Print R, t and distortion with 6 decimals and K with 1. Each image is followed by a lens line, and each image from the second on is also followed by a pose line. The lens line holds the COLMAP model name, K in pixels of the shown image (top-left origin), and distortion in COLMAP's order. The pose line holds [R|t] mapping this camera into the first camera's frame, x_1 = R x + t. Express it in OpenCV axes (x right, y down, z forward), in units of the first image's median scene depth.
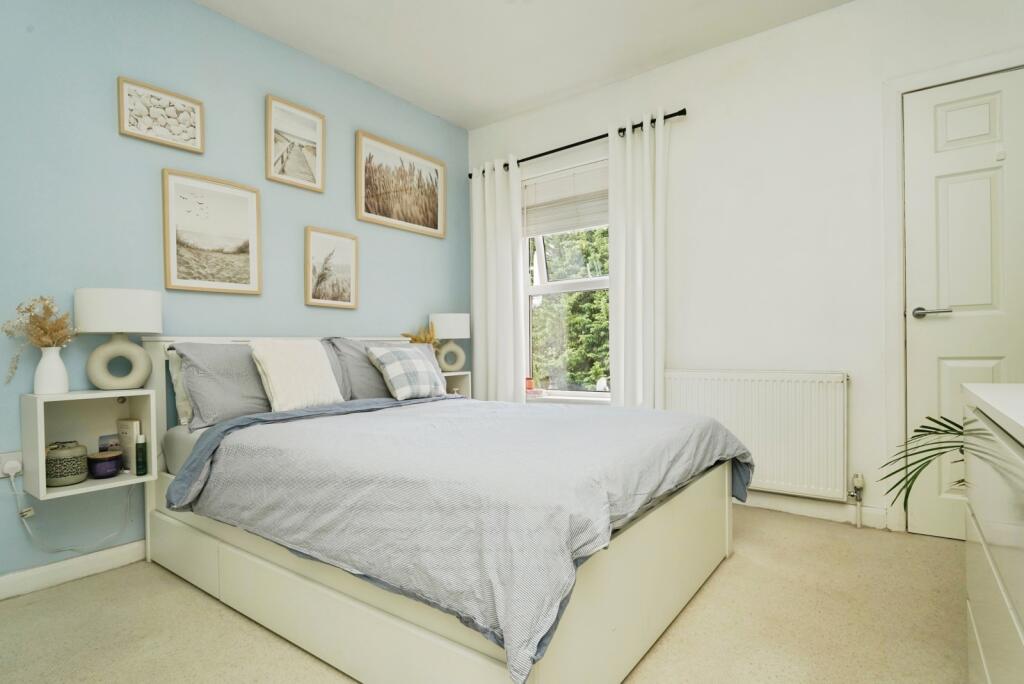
lens RADIAL K [[516.3, 0, 515.4], [0, 516.3, 355.8], [0, 0, 1]] dist [-0.001458, -0.000556]
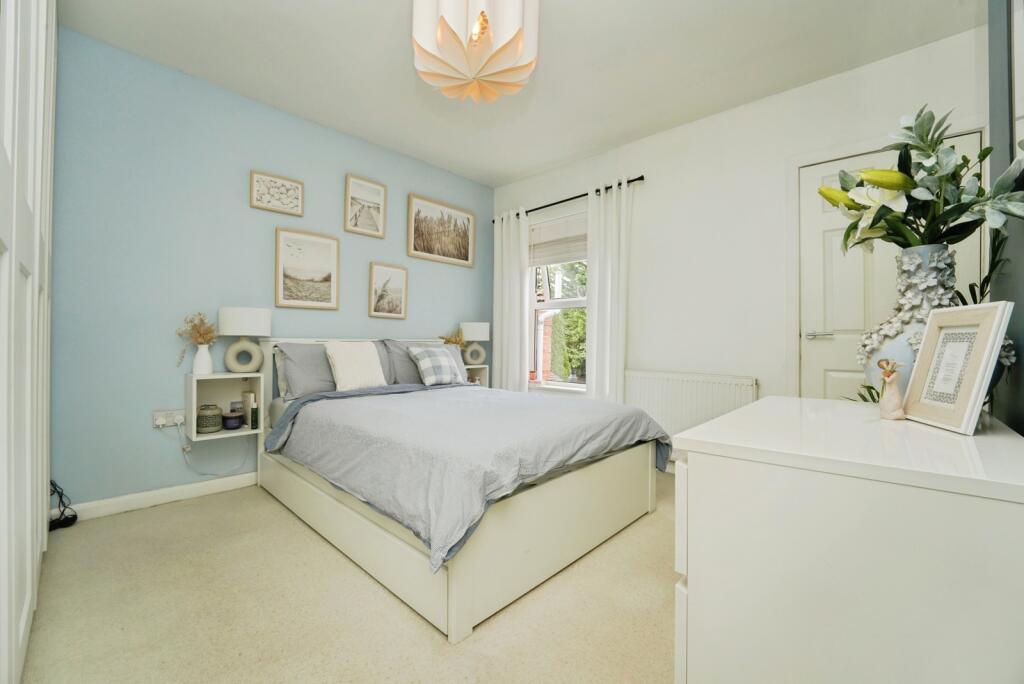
lens RADIAL K [[408.4, 0, 512.0], [0, 408.4, 342.0], [0, 0, 1]] dist [-0.019213, -0.000021]
pose [[0.992541, 0.026544, -0.118989, 0.152440], [-0.027964, 0.999556, -0.010281, -0.031742], [0.118663, 0.013532, 0.992842, -0.095654]]
